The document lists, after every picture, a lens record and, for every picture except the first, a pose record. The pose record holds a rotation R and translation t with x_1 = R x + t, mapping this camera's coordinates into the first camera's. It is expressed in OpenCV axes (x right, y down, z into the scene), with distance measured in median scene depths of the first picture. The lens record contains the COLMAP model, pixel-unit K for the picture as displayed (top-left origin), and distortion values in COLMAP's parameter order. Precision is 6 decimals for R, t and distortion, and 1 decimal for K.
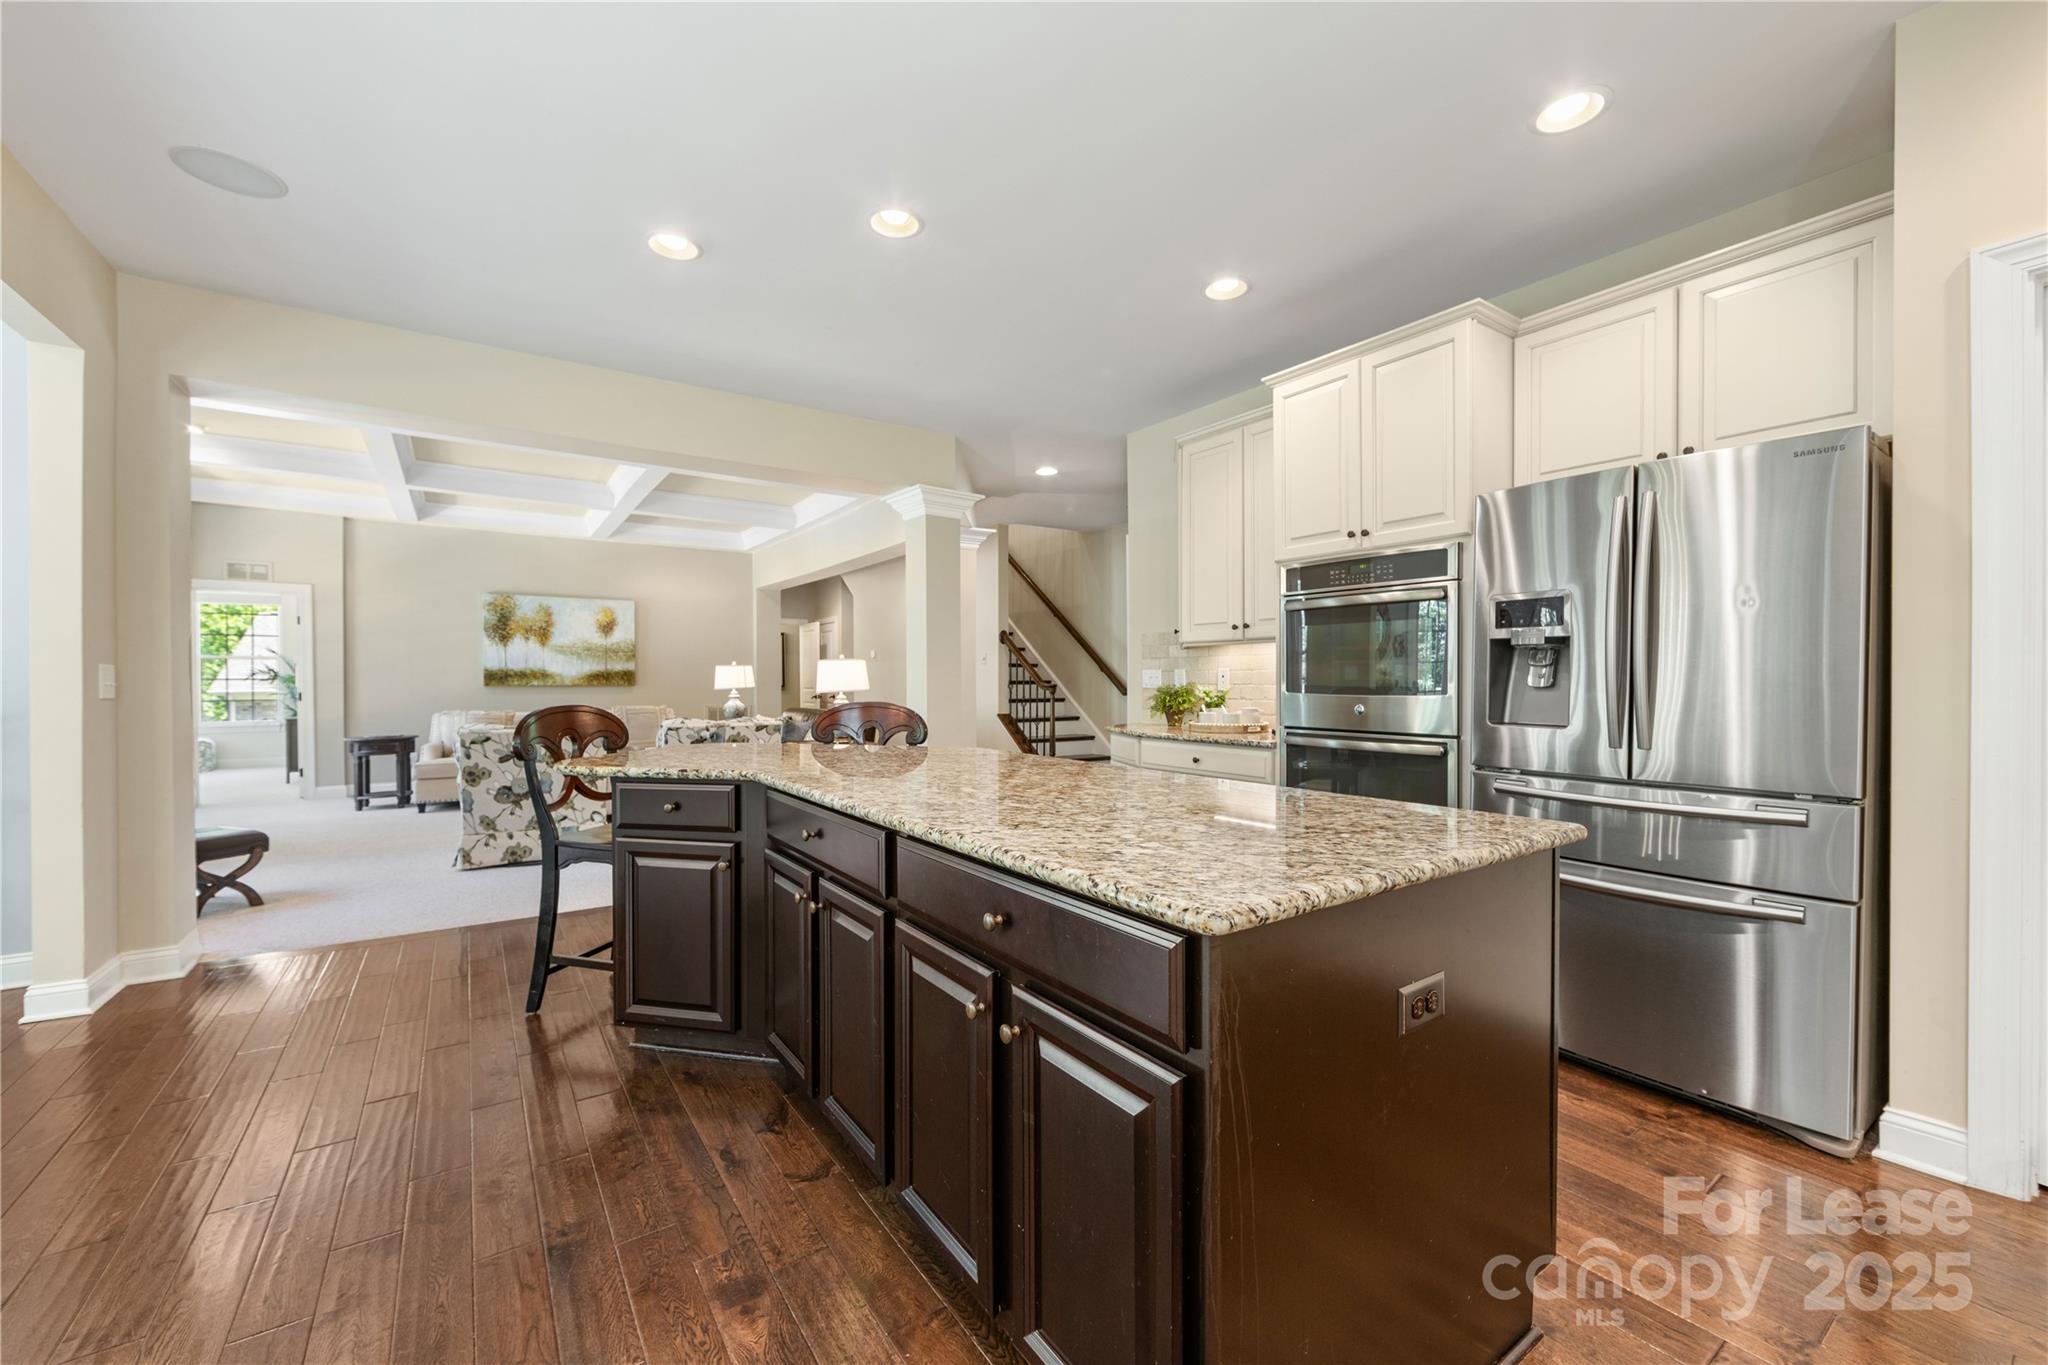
lens RADIAL K [[809.9, 0, 1021.0], [0, 809.9, 689.1], [0, 0, 1]] dist [0.000543, 0.000426]
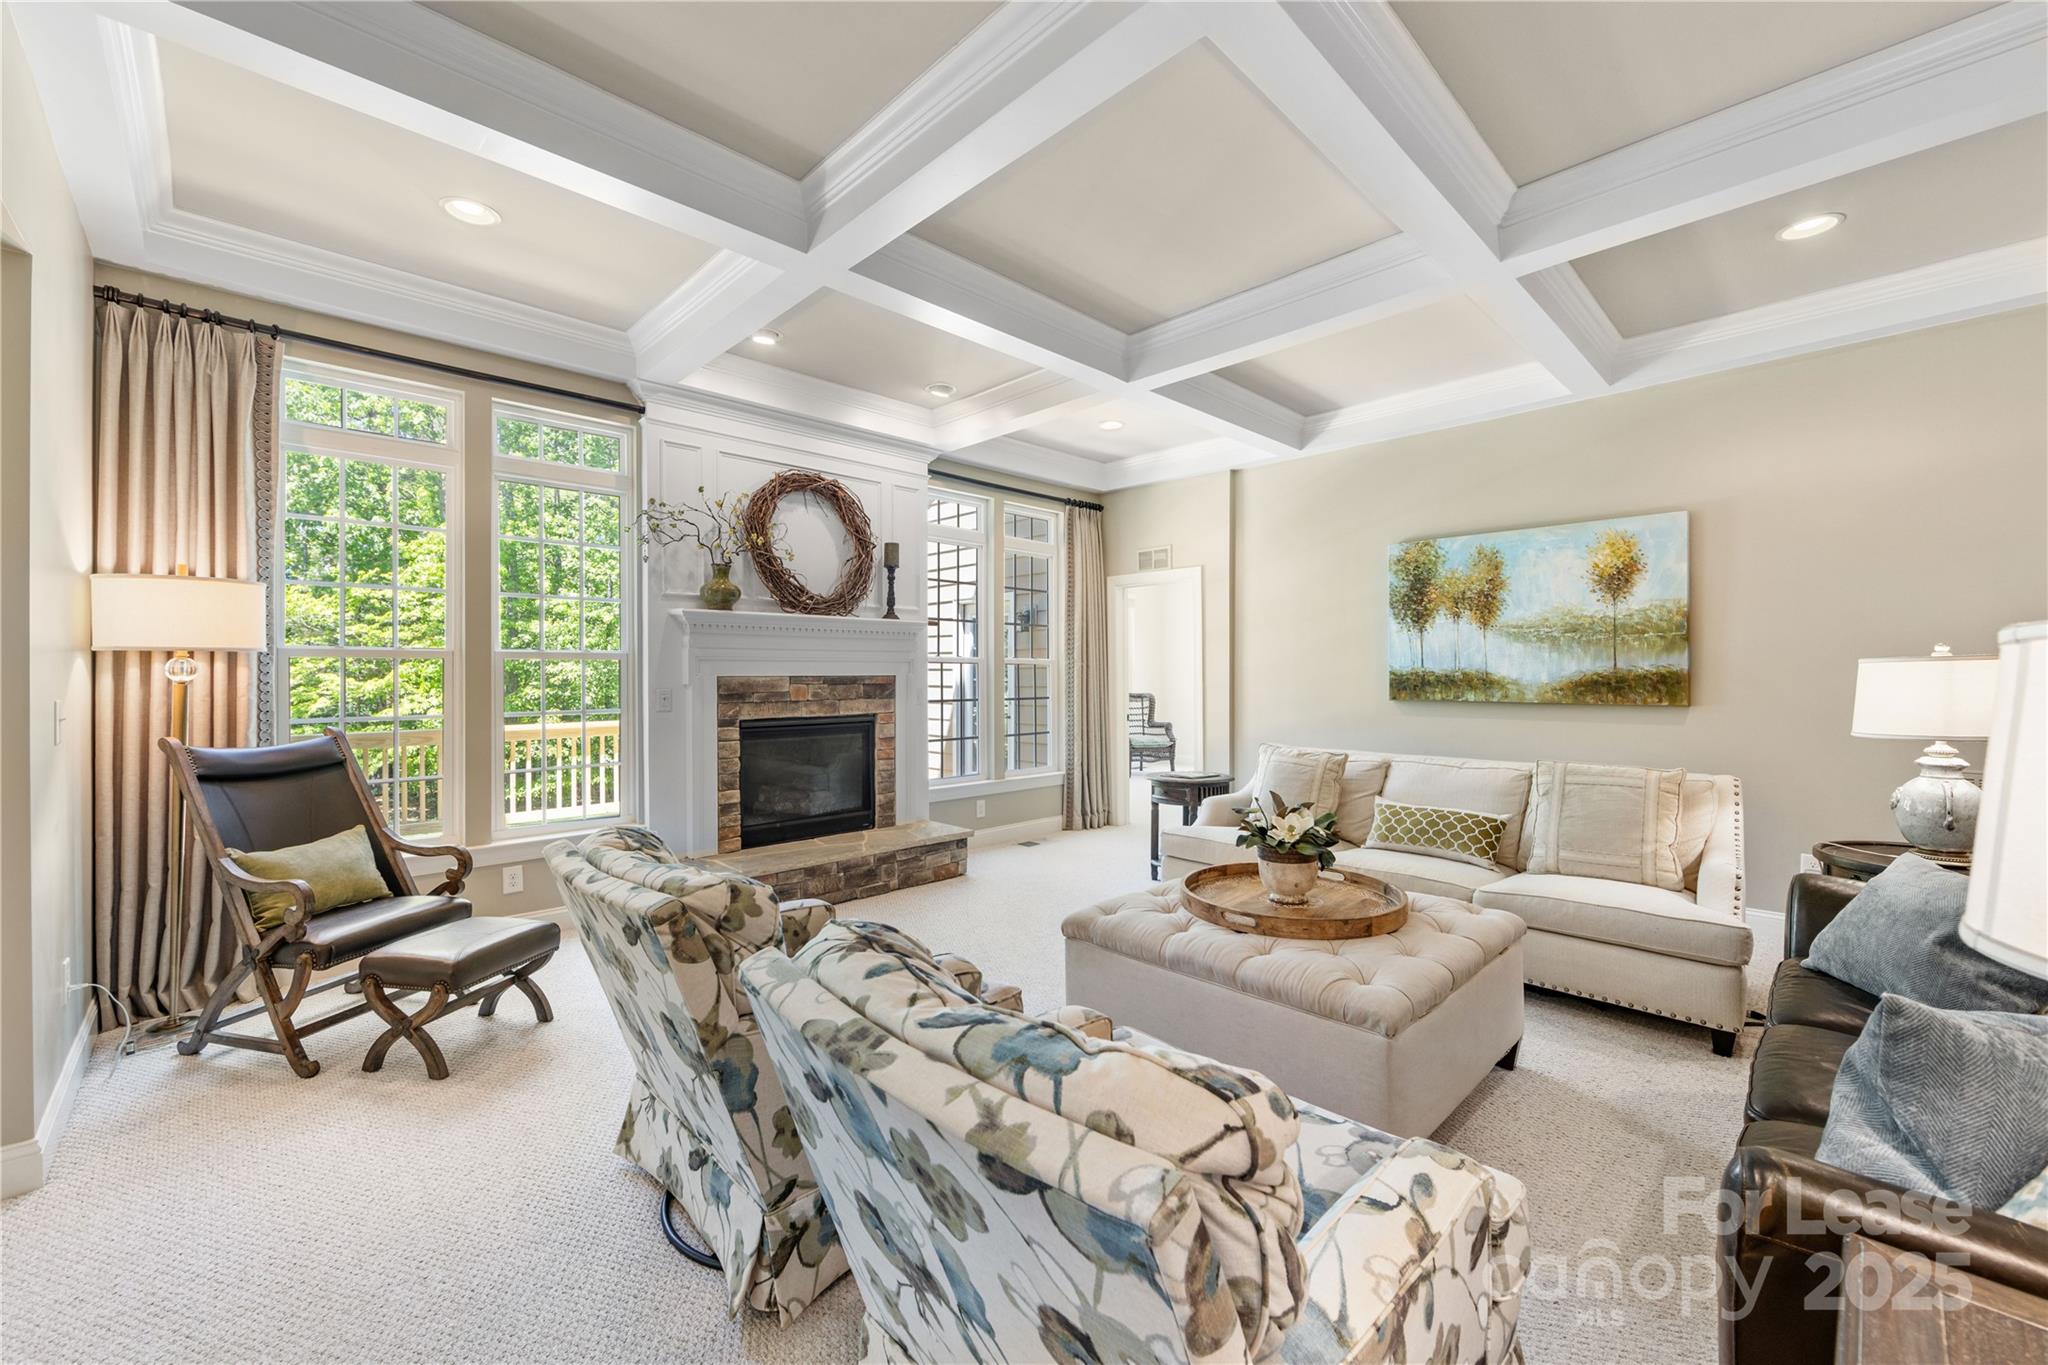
lens RADIAL K [[809.9, 0, 1017.8], [0, 809.9, 668.0], [0, 0, 1]] dist [0.000543, 0.000426]
pose [[0.163724, -0.005824, -0.986489, -0.118006], [-0.006780, 0.999952, -0.007029, -0.020862], [0.986483, 0.007839, 0.163677, 0.619981]]
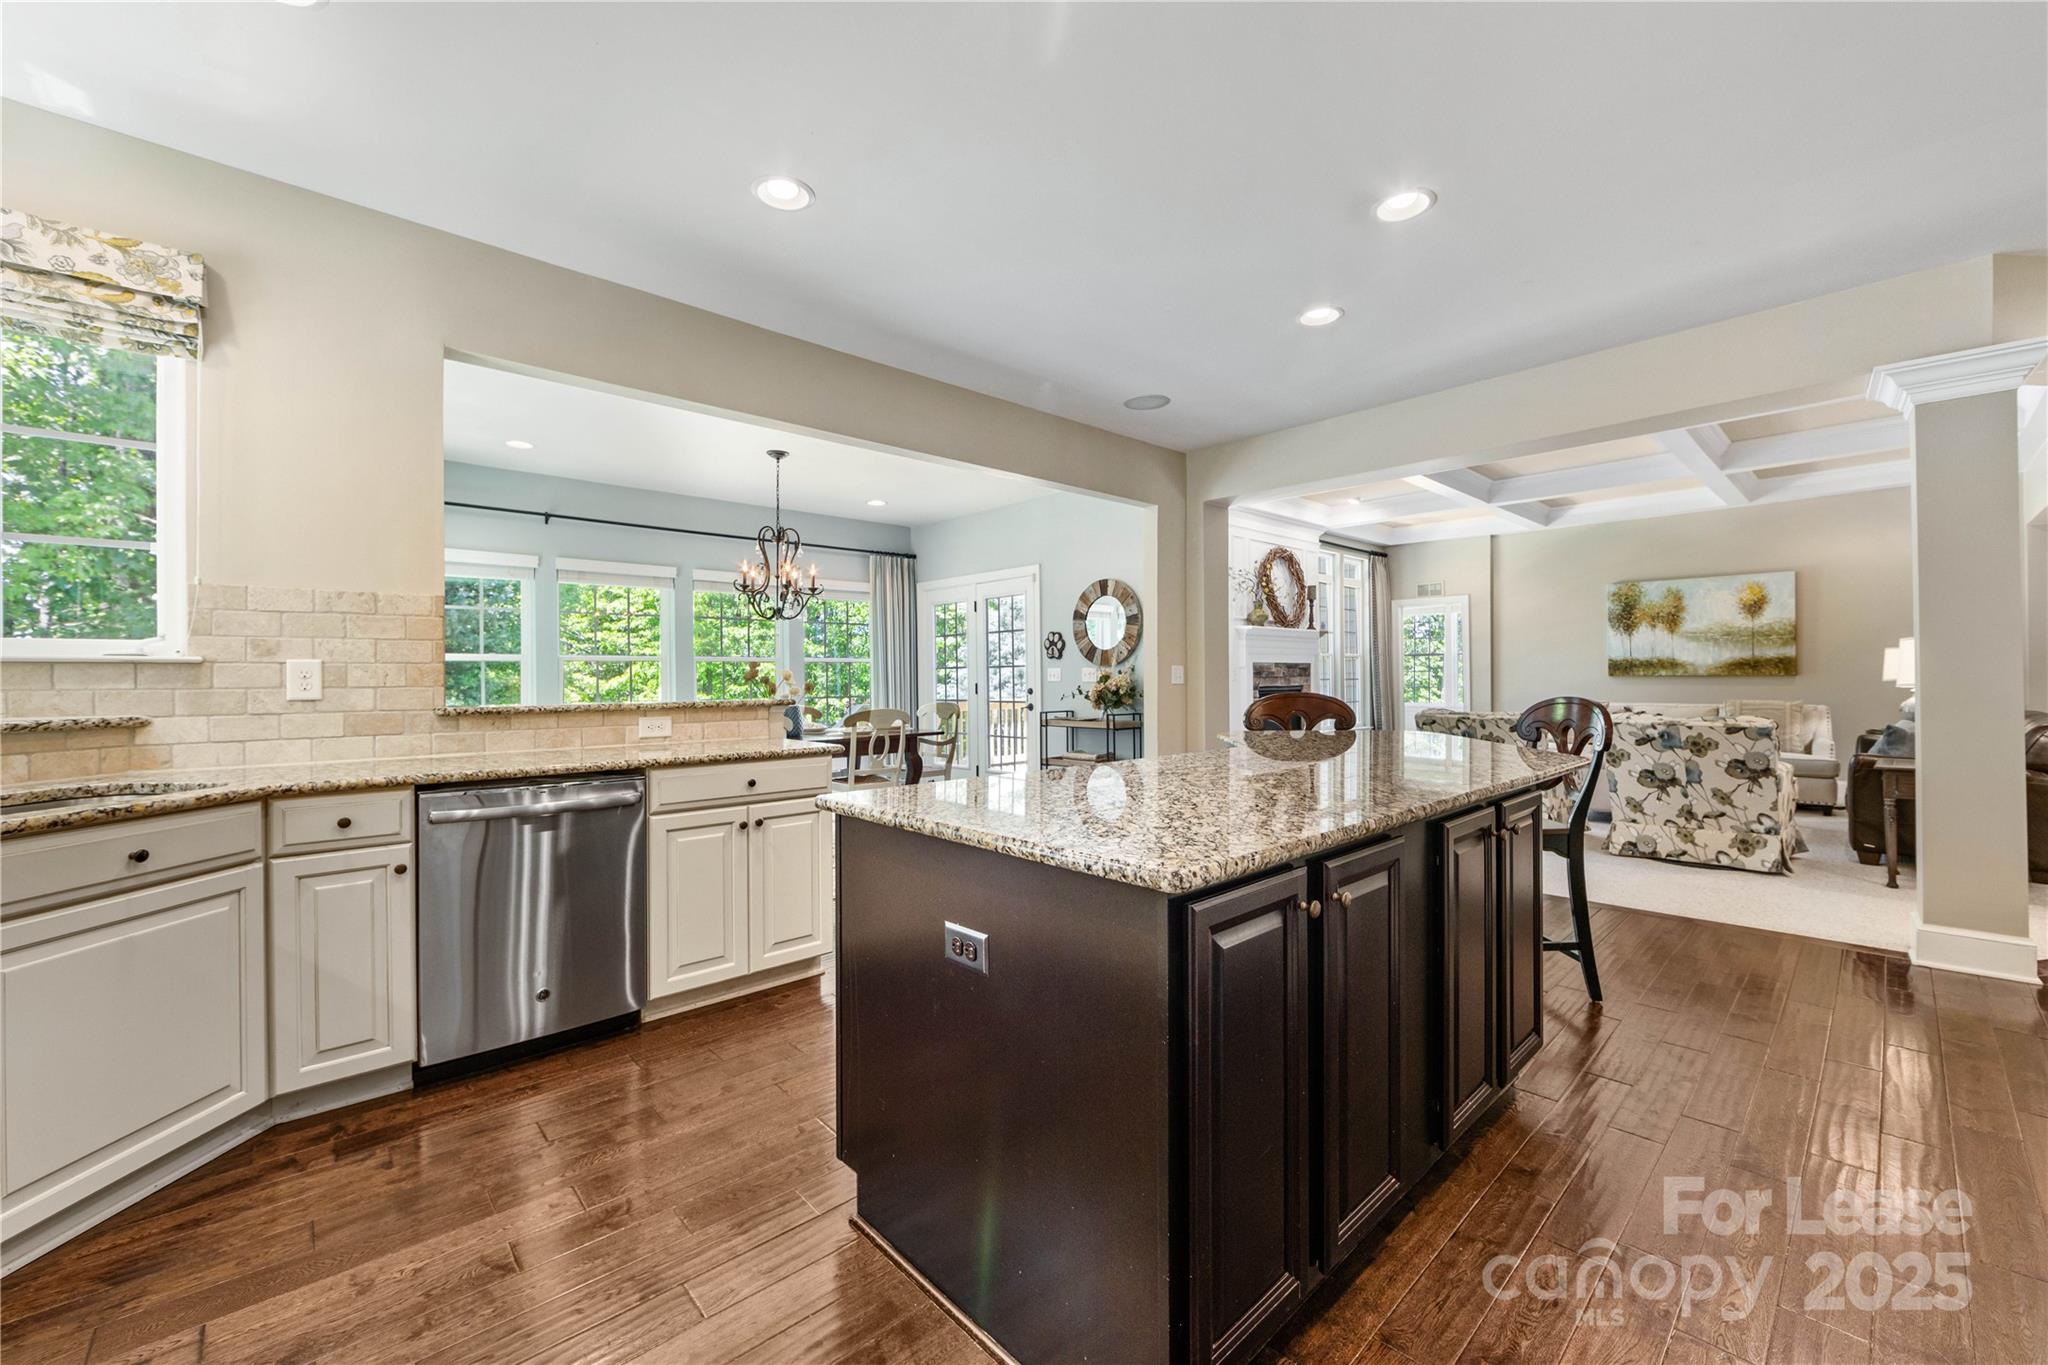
lens RADIAL K [[809.9, 0, 1022.7], [0, 809.9, 671.3], [0, 0, 1]] dist [0.000543, 0.000426]
pose [[0.144814, -0.005897, -0.989441, 0.230399], [-0.002376, 0.999977, -0.006308, -0.001396], [0.989456, 0.003264, 0.144797, 0.124361]]
